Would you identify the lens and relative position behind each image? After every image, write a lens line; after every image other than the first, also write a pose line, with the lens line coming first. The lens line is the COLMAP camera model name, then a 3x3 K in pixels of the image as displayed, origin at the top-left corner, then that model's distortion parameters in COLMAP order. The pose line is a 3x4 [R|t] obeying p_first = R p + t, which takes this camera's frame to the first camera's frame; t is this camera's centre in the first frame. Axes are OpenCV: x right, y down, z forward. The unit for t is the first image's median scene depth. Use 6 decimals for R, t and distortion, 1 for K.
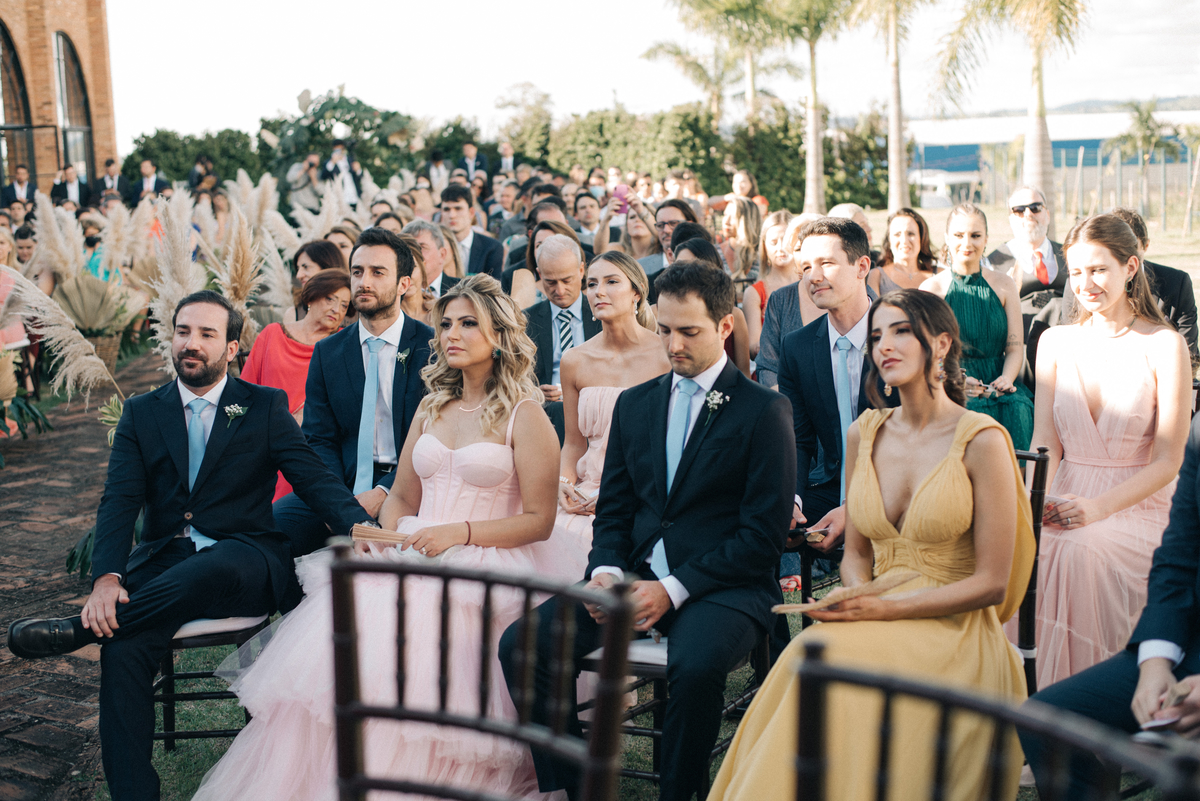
lens RADIAL K [[1729.1, 0, 599.9], [0, 1729.1, 402.5], [0, 0, 1]] dist [-0.005317, 0.000000]
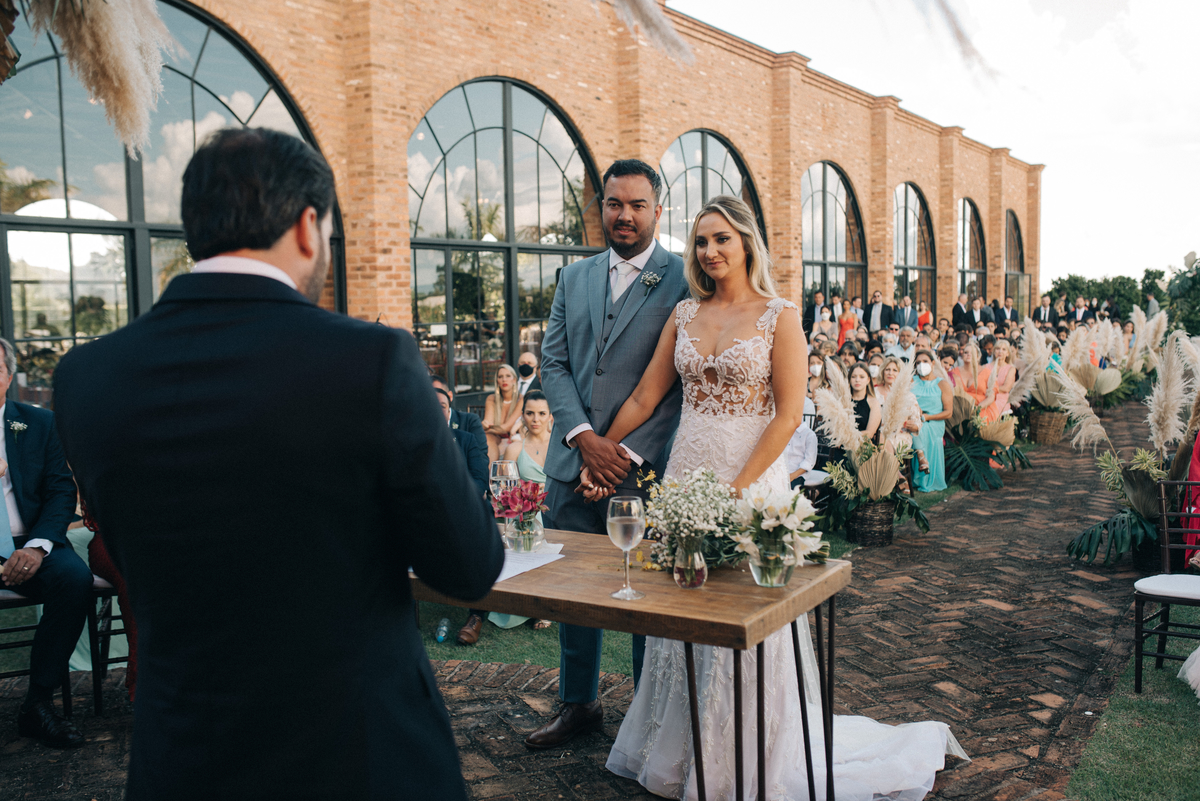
lens RADIAL K [[1202.2, 0, 600.4], [0, 1202.2, 395.2], [0, 0, 1]] dist [0.012828, 0.000000]
pose [[0.838537, 0.084189, -0.538301, -0.049217], [-0.109904, 0.993817, -0.015772, 0.009329], [0.533644, 0.072387, 0.842605, -0.139910]]
